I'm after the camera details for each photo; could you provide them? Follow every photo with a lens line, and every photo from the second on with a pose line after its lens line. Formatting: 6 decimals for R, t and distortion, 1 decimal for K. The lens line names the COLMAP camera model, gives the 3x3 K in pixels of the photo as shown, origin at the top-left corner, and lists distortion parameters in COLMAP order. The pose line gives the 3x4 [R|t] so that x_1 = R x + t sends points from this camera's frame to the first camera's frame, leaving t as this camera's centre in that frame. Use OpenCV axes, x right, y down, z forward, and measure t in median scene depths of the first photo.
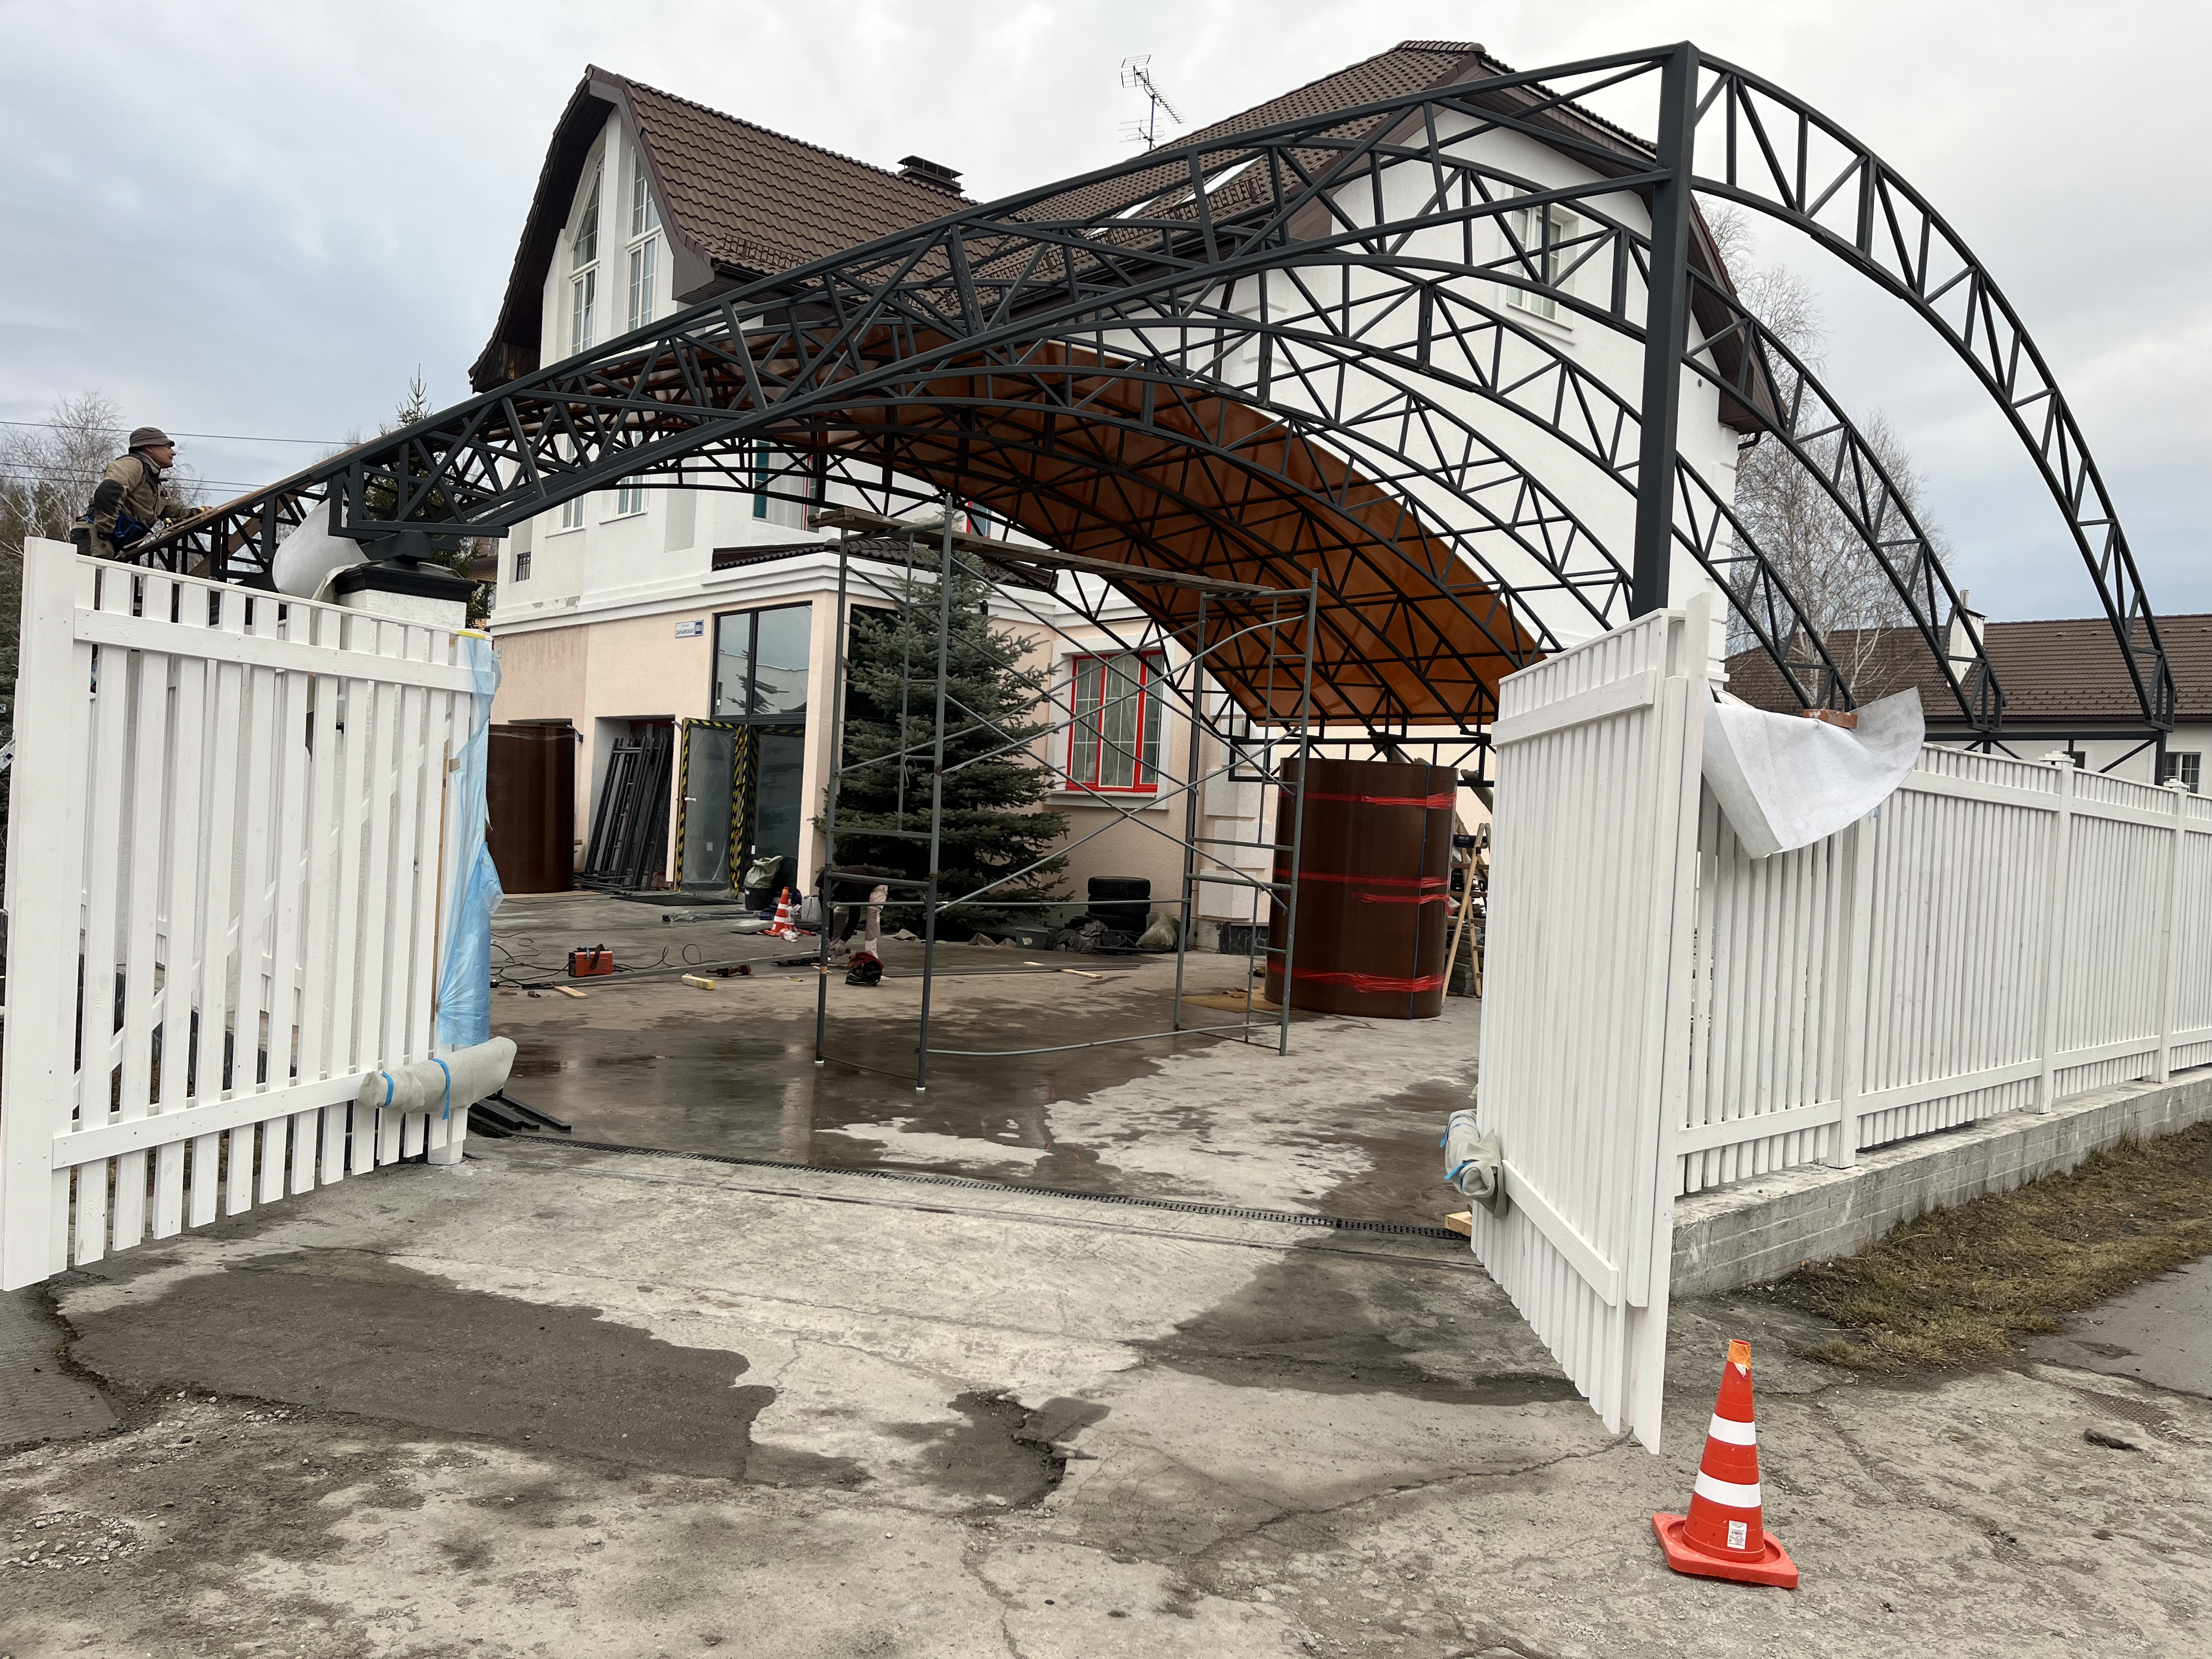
lens RADIAL K [[1660.8, 0, 1114.9], [0, 1660.8, 840.6], [0, 0, 1]] dist [0.060416, -0.081771]
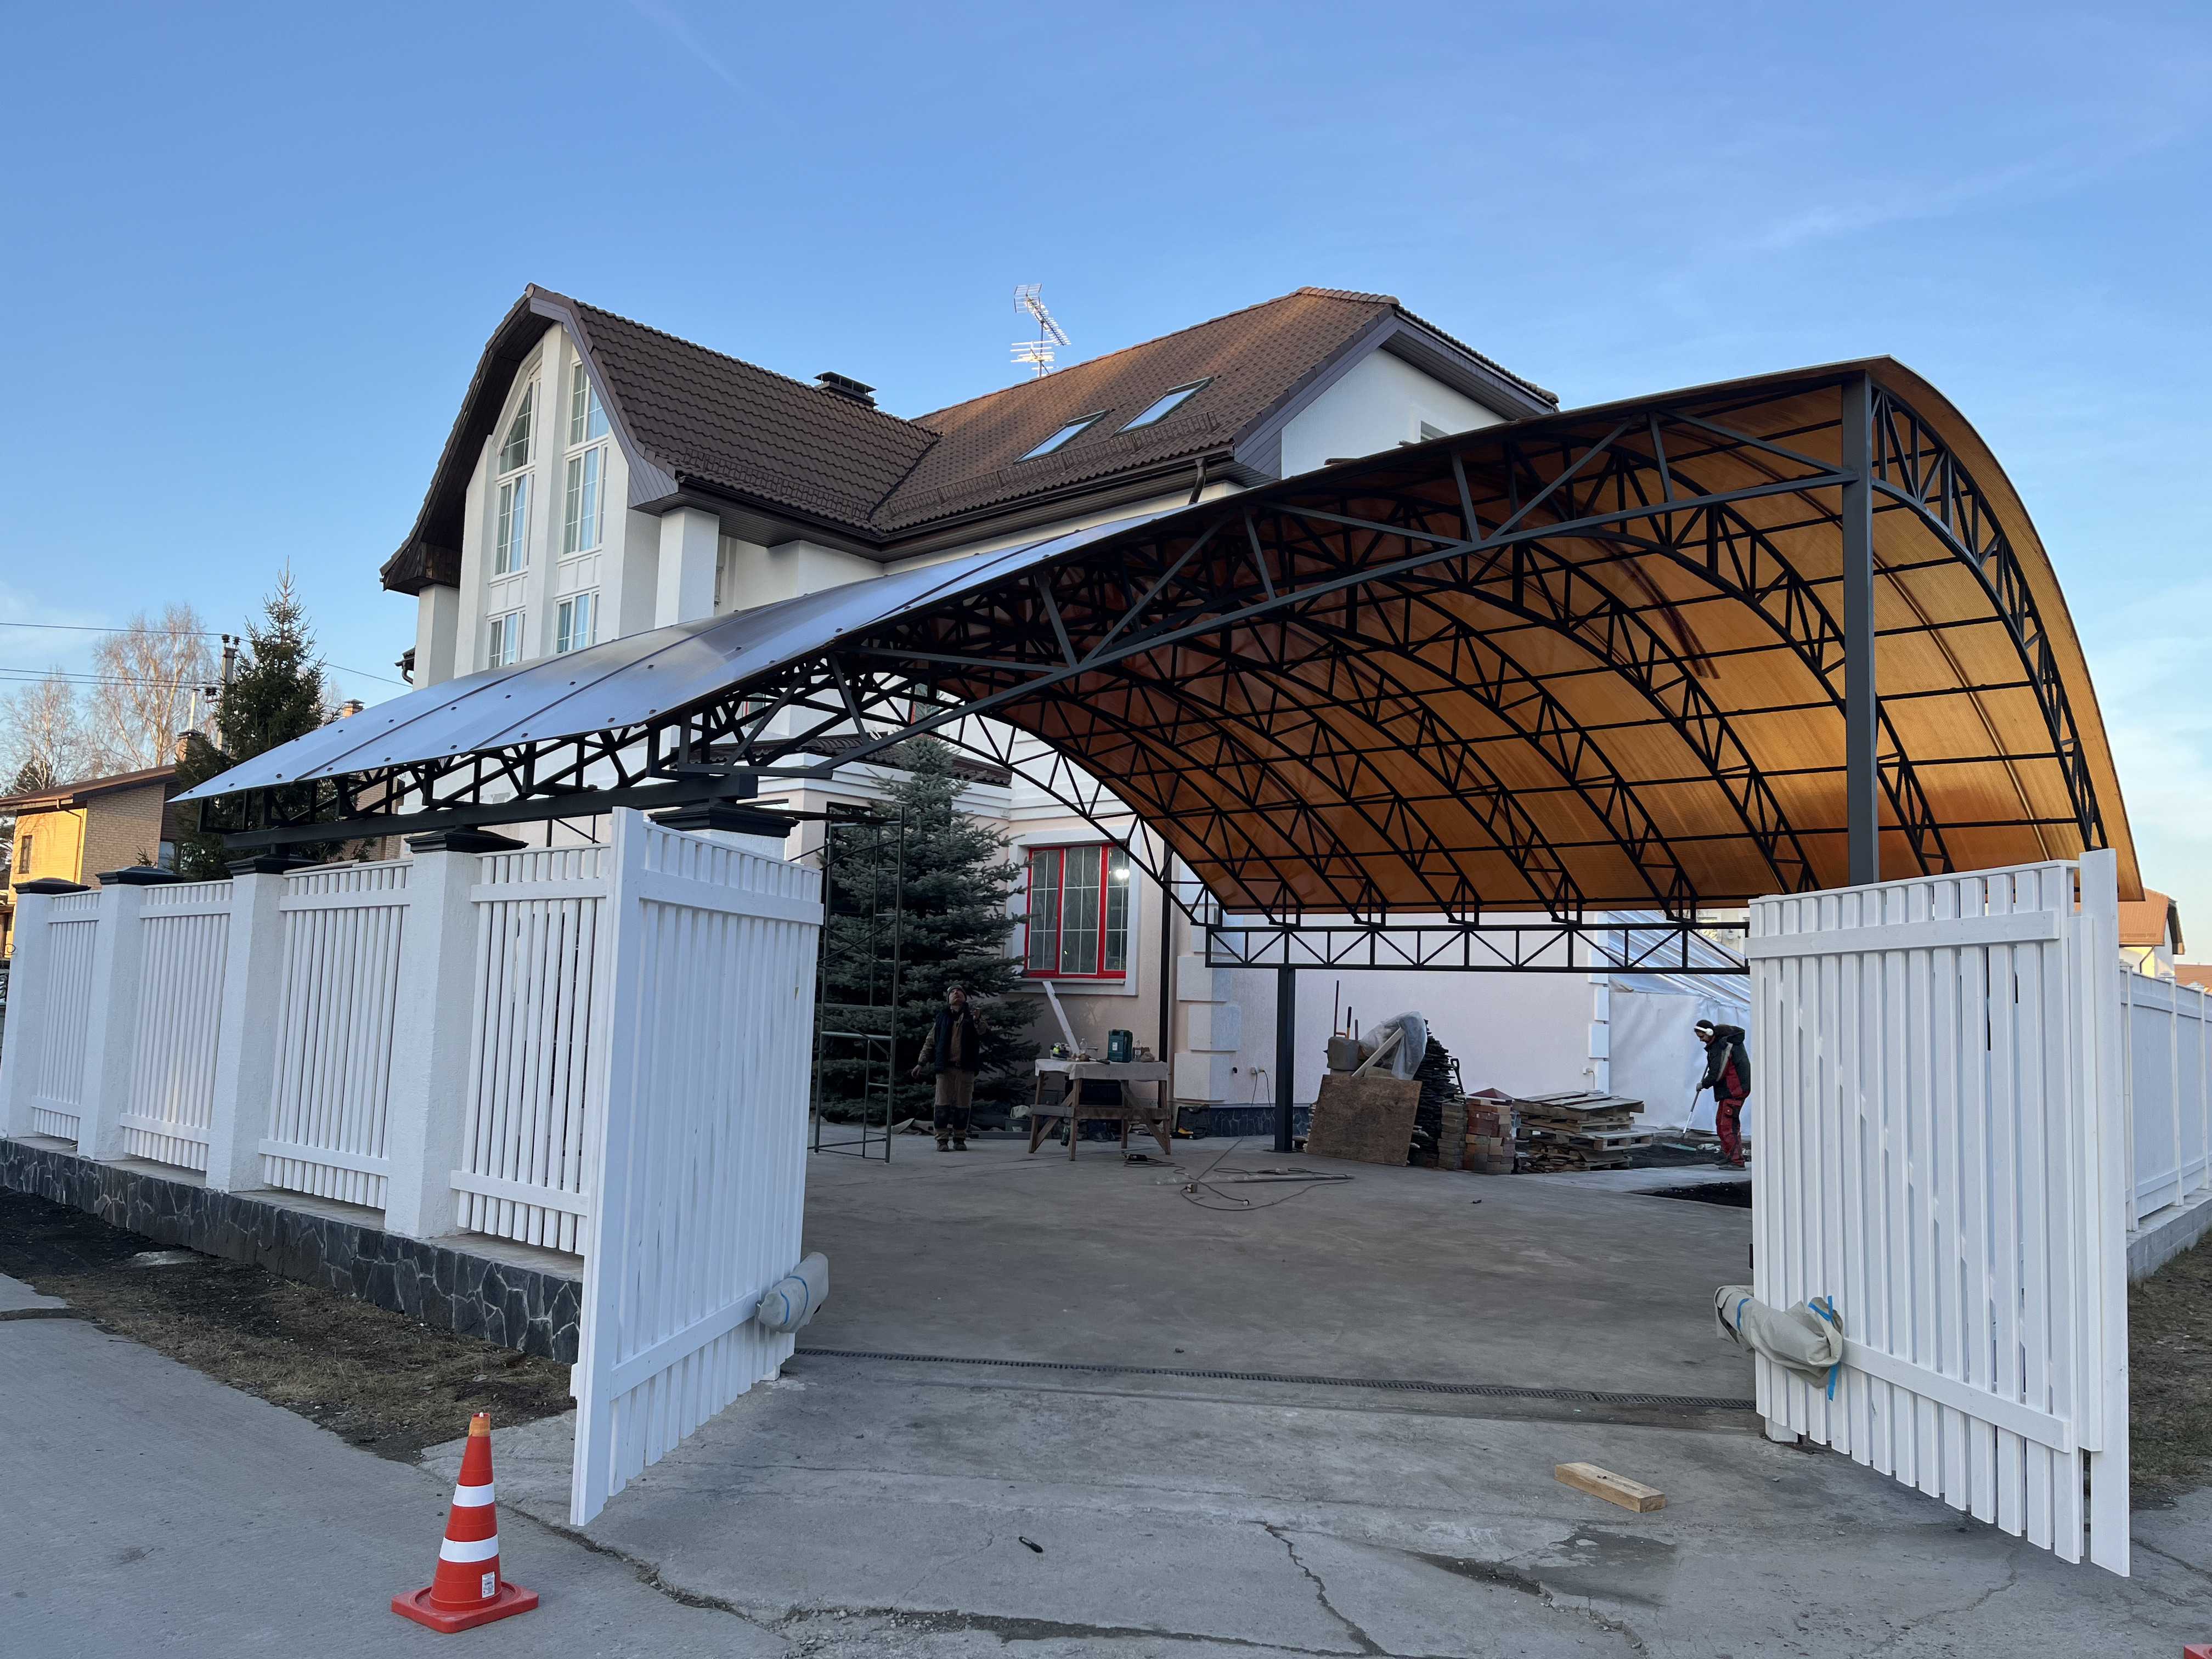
lens RADIAL K [[1660.8, 0, 1109.7], [0, 1660.8, 827.9], [0, 0, 1]] dist [0.060416, -0.081771]
pose [[0.991925, -0.009934, 0.126437, -0.122630], [0.023870, 0.993734, -0.109190, -0.010608], [-0.124560, 0.111326, 0.985947, -0.030804]]
